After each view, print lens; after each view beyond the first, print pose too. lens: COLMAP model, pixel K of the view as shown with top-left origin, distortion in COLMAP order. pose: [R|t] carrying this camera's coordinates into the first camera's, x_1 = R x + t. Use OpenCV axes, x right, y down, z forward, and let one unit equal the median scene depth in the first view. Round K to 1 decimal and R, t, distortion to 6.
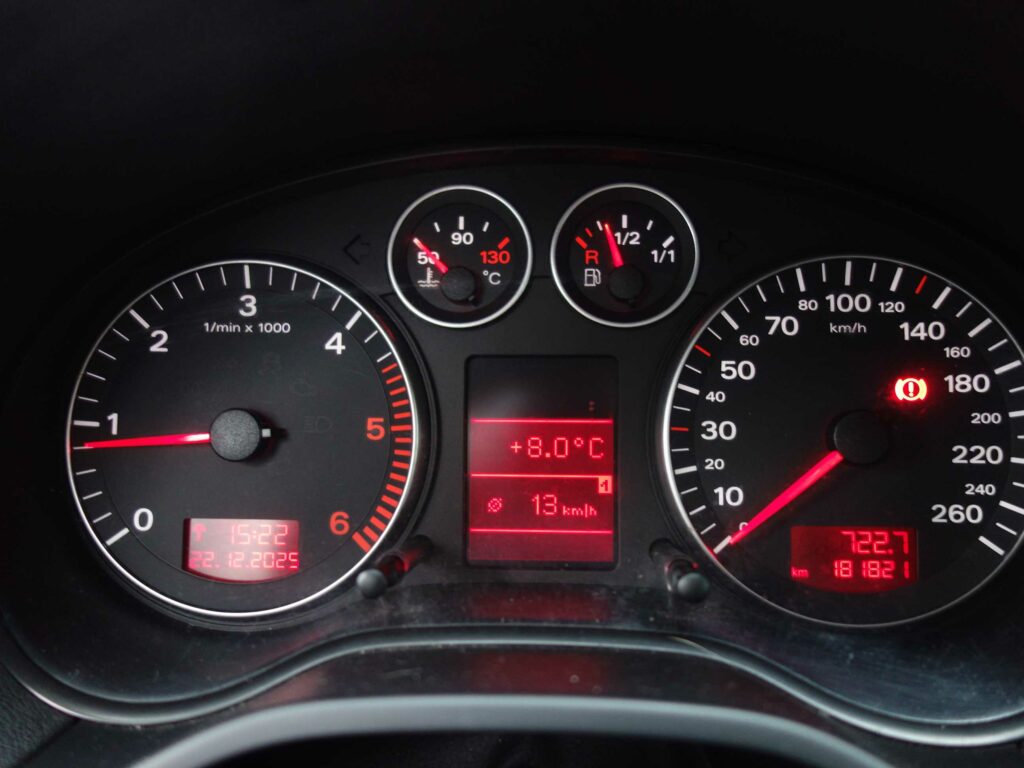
lens RADIAL K [[911.4, 0, 510.9], [0, 911.4, 383.4], [0, 0, 1]] dist [-0.007952, 0.015495]
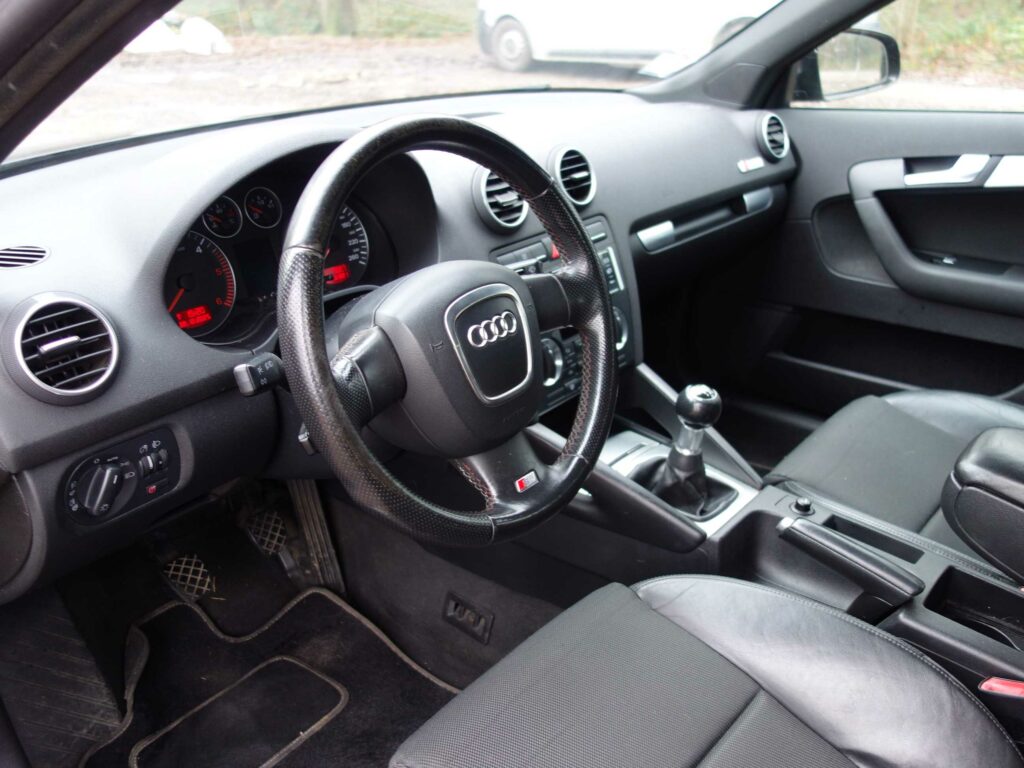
lens RADIAL K [[911.4, 0, 515.6], [0, 911.4, 393.5], [0, 0, 1]] dist [-0.007952, 0.015495]
pose [[0.587781, -0.326872, 0.740046, -2.193005], [0.212692, 0.945000, 0.248468, -0.131284], [-0.780561, 0.011358, 0.624976, -2.003287]]
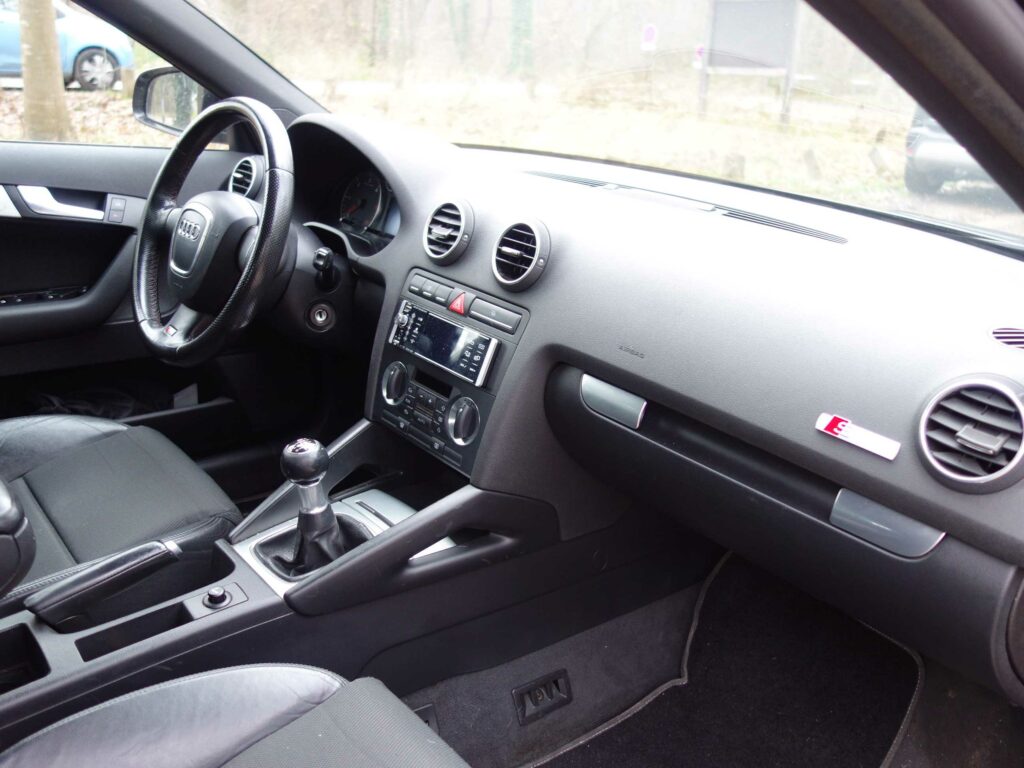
lens RADIAL K [[911.4, 0, 509.1], [0, 911.4, 389.3], [0, 0, 1]] dist [-0.007952, 0.015495]
pose [[0.685920, 0.317060, -0.654971, 4.273197], [-0.266482, 0.947005, 0.179355, -0.106851], [0.677127, 0.051515, 0.734060, -2.363092]]
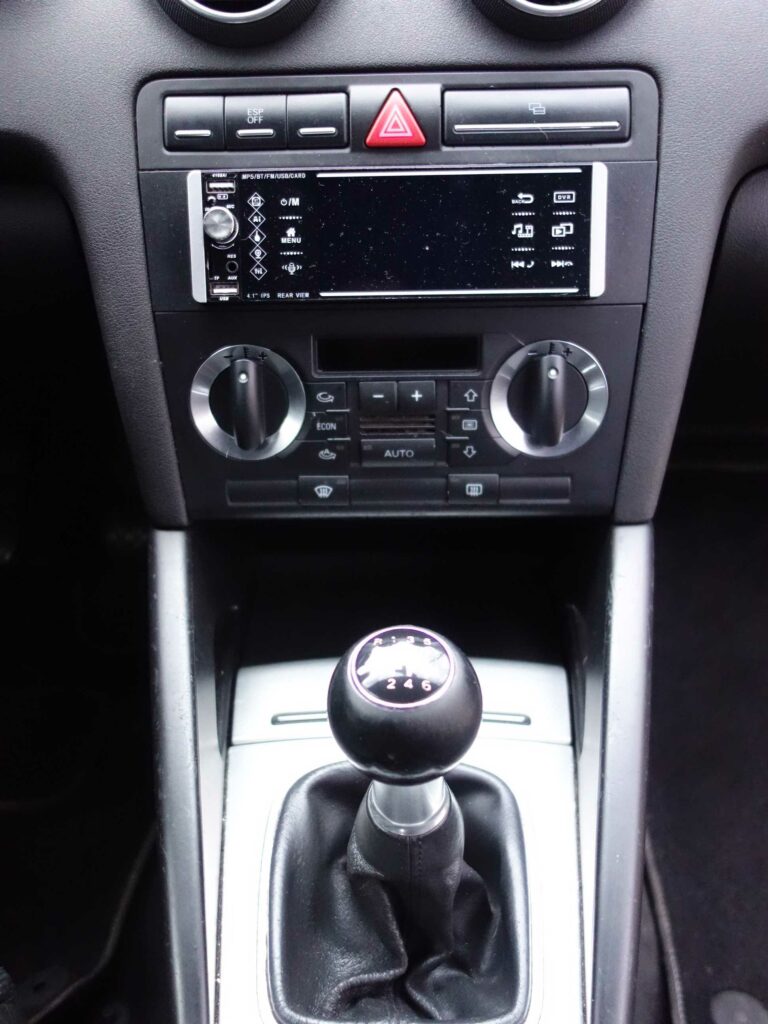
lens RADIAL K [[911.4, 0, 376.2], [0, 911.4, 517.3], [0, 0, 1]] dist [-0.007952, 0.015495]
pose [[0.999025, -0.024138, 0.036966, 1.184729], [0.013138, 0.961907, 0.273060, 0.548568], [-0.042149, -0.272308, 0.961286, -1.172999]]
